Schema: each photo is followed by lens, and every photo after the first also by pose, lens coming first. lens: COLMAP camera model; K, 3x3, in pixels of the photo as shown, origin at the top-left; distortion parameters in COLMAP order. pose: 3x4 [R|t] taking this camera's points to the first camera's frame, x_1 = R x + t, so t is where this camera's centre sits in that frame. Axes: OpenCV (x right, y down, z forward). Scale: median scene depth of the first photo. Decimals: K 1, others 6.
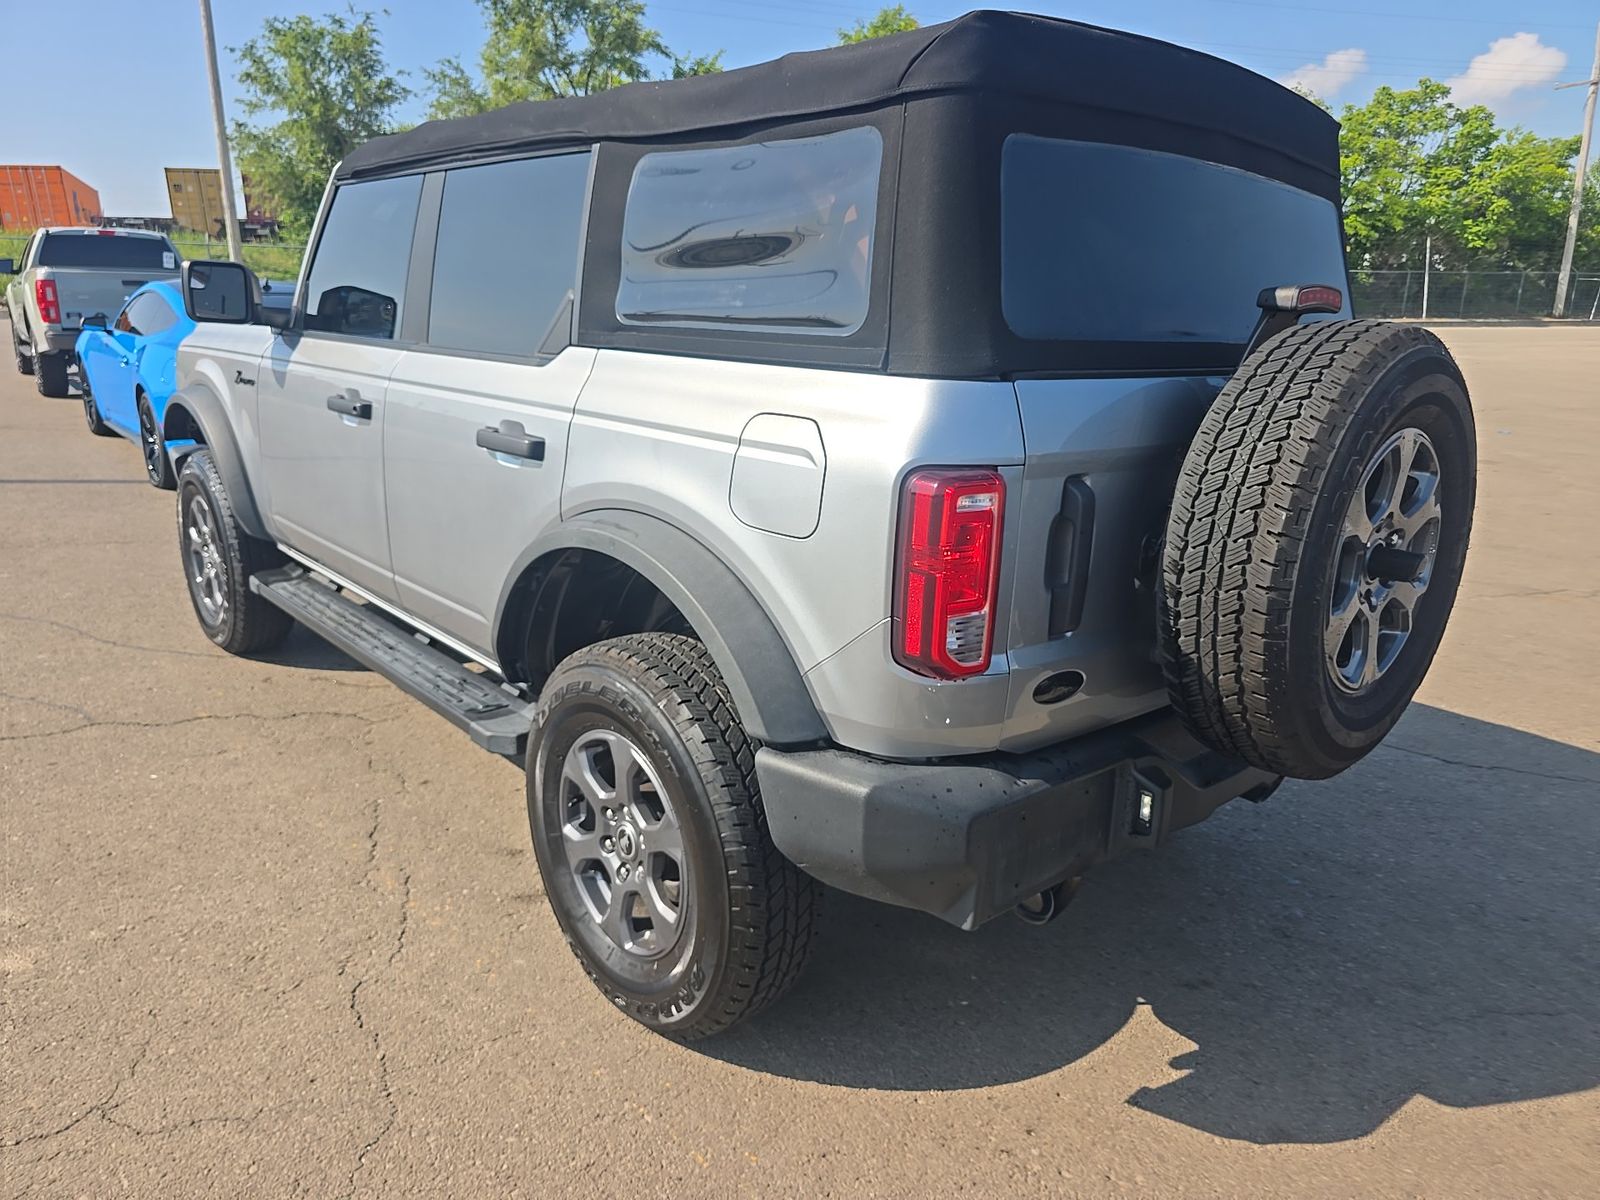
lens RADIAL K [[1073.5, 0, 800.0], [0, 1073.5, 600.0], [0, 0, 1]] dist [0.057442, -0.071601]
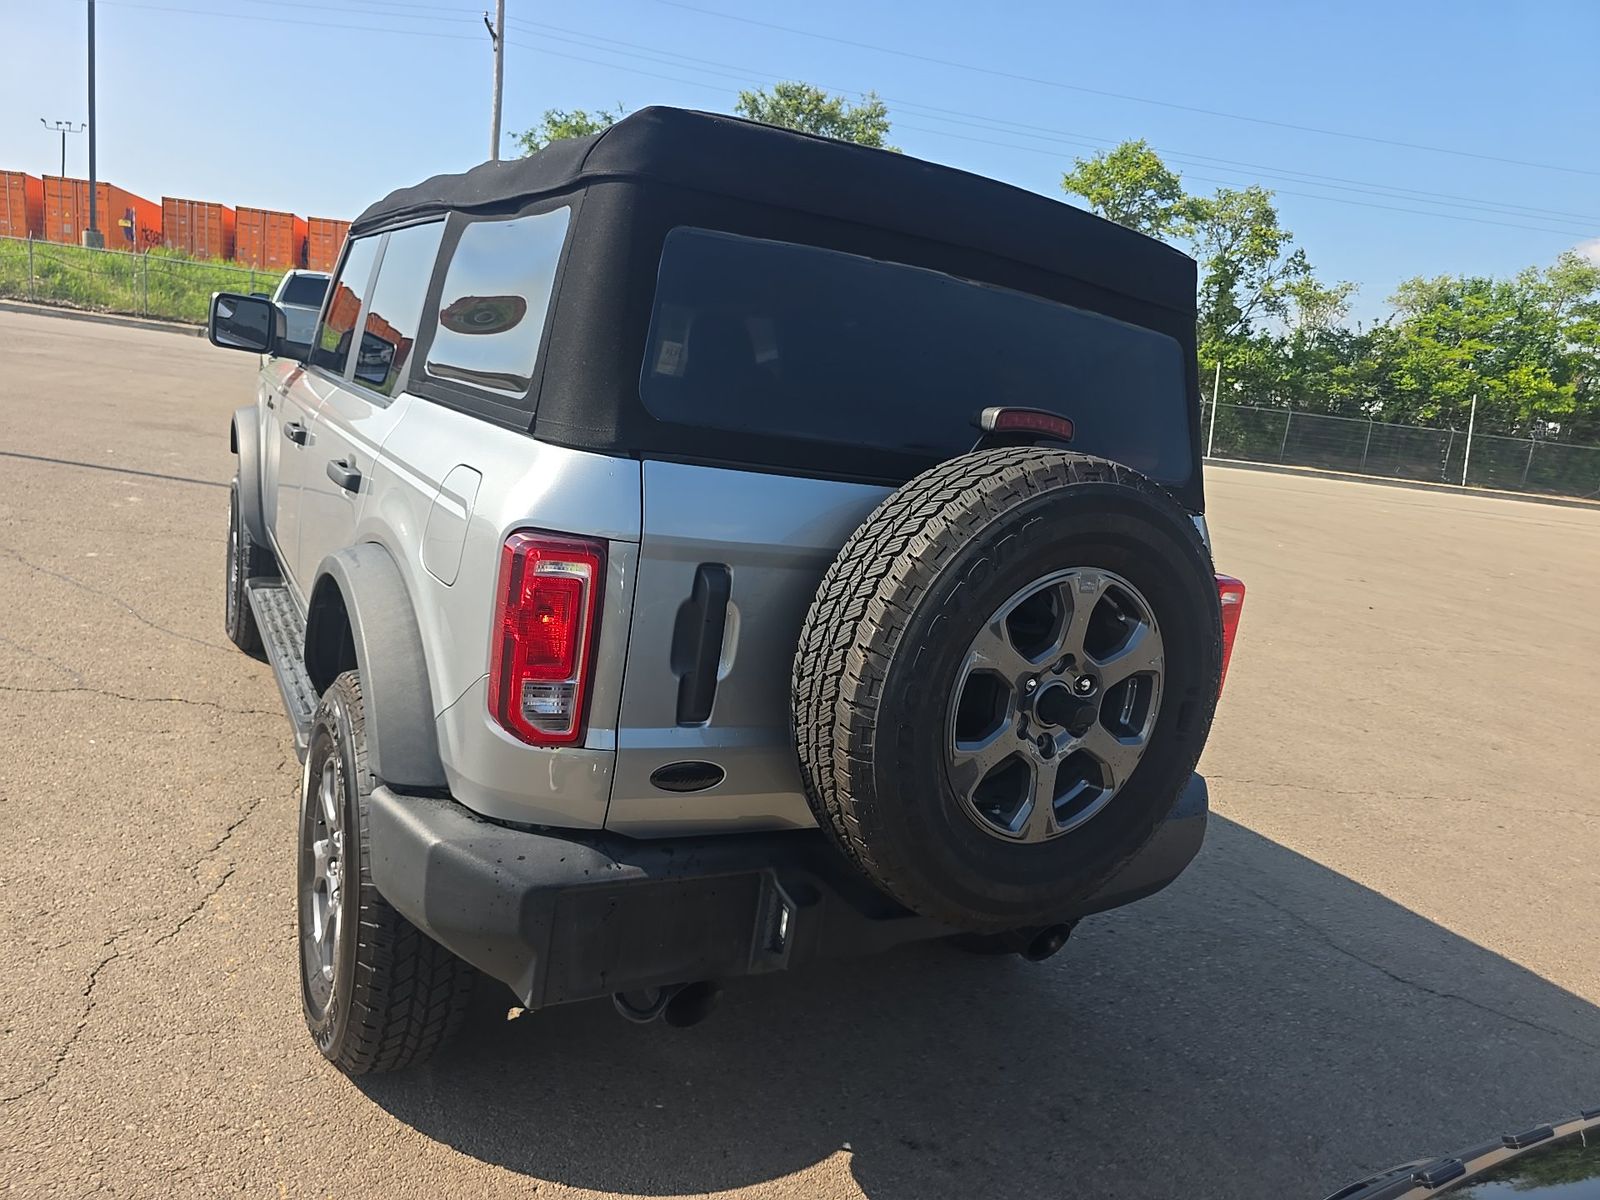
lens RADIAL K [[1073.5, 0, 800.0], [0, 1073.5, 600.0], [0, 0, 1]] dist [0.057442, -0.071601]
pose [[0.972938, 0.145181, -0.179760, 0.498434], [-0.160593, 0.984220, -0.074304, -0.021223], [0.166136, 0.101161, 0.980900, 0.048000]]
